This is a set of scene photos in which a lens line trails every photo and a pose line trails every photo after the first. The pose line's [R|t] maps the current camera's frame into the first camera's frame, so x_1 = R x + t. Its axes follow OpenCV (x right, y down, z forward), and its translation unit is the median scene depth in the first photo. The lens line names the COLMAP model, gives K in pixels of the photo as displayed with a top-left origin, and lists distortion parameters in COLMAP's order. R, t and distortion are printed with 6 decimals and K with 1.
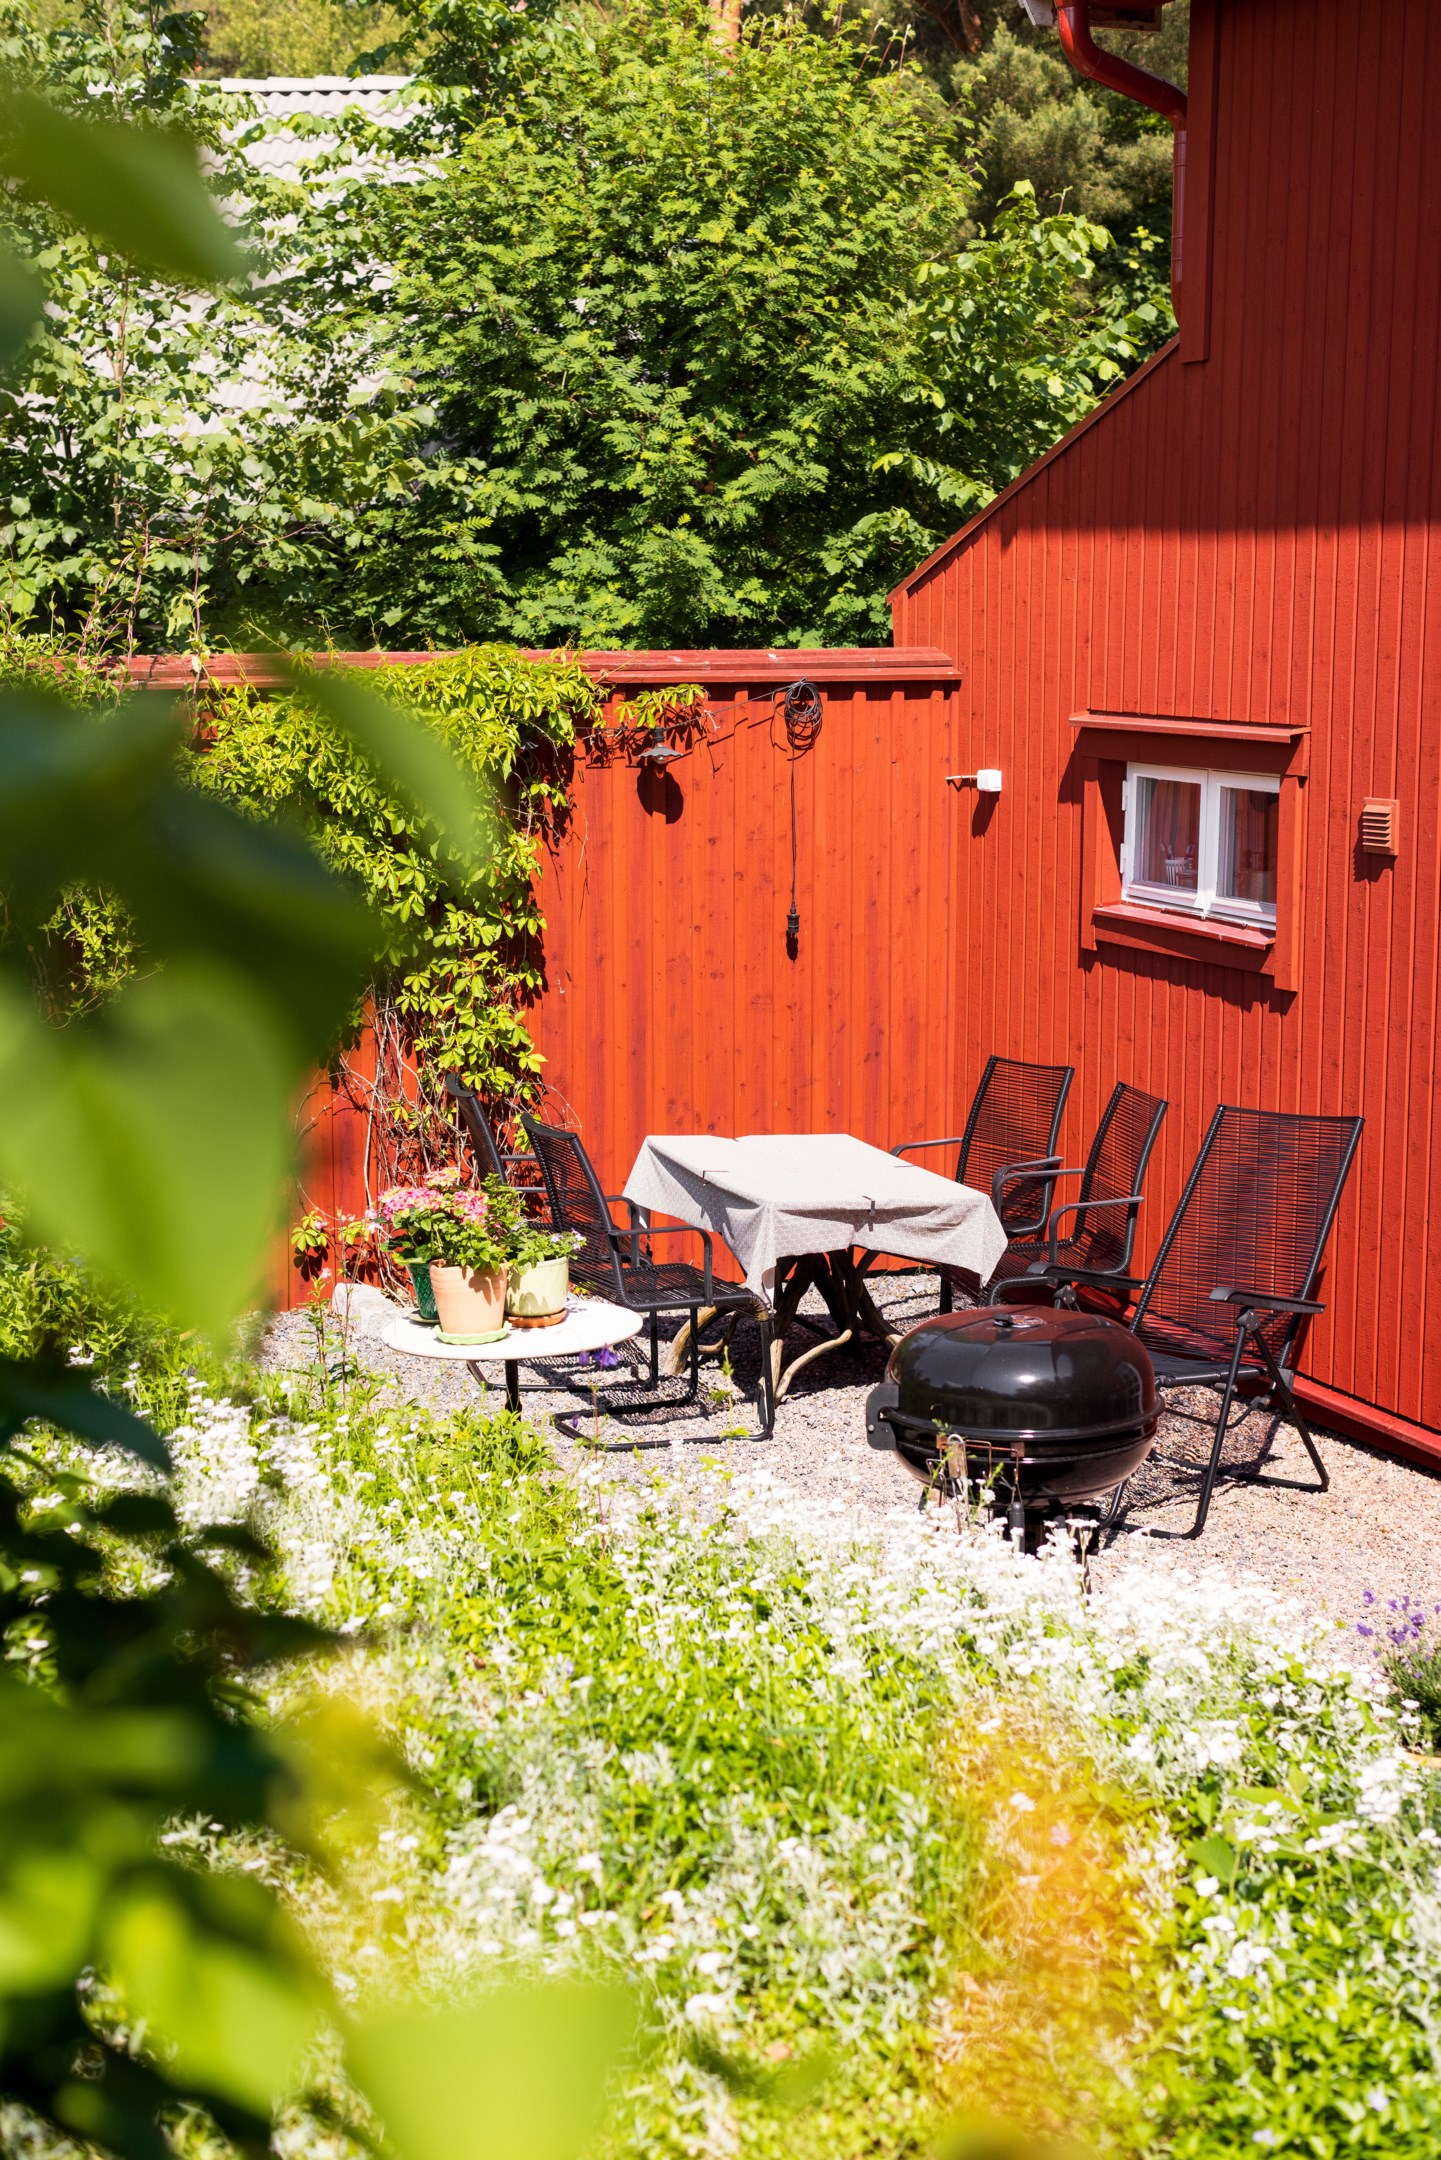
lens RADIAL K [[3102.7, 0, 720.5], [0, 3102.7, 1080.0], [0, 0, 1]] dist [0.049813, 0.061484]
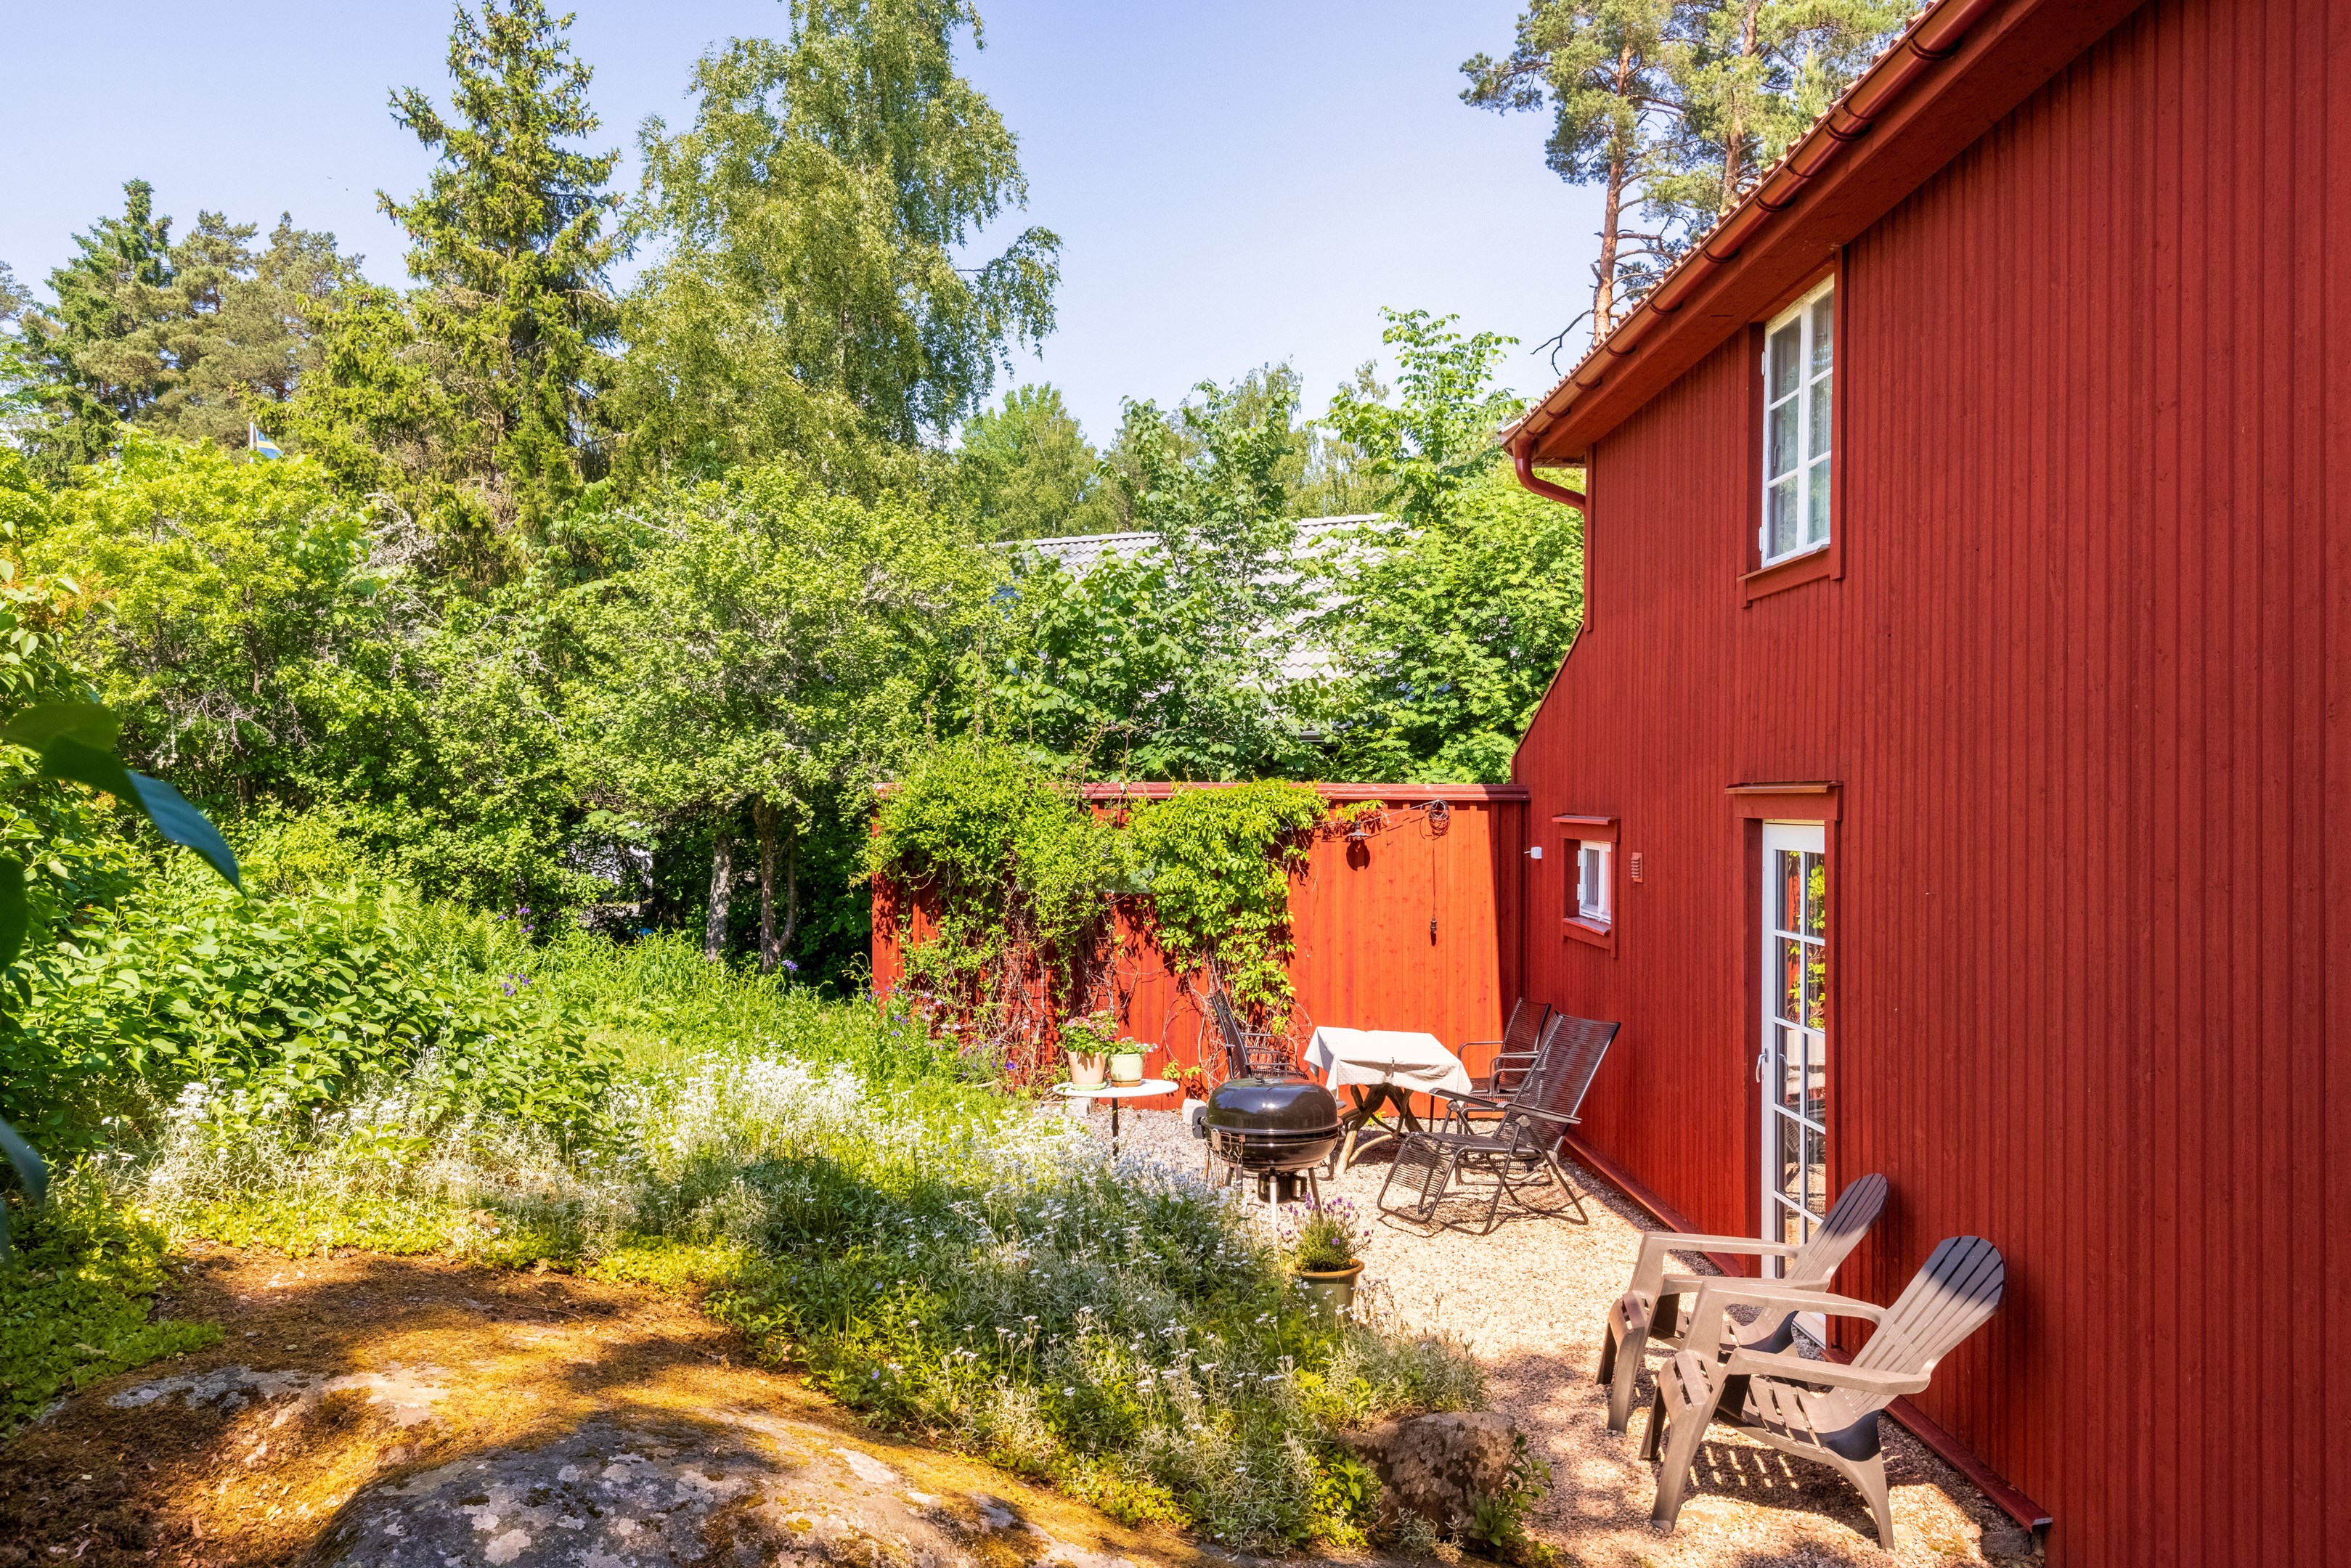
lens RADIAL K [[1810.7, 0, 1175.5], [0, 1810.7, 784.0], [0, 0, 1]] dist [0.004457, 0.002271]
pose [[0.929923, 0.004788, -0.367723, 0.297139], [-0.064540, 0.986521, -0.150367, 0.042546], [0.362046, 0.163563, 0.917698, -0.092471]]
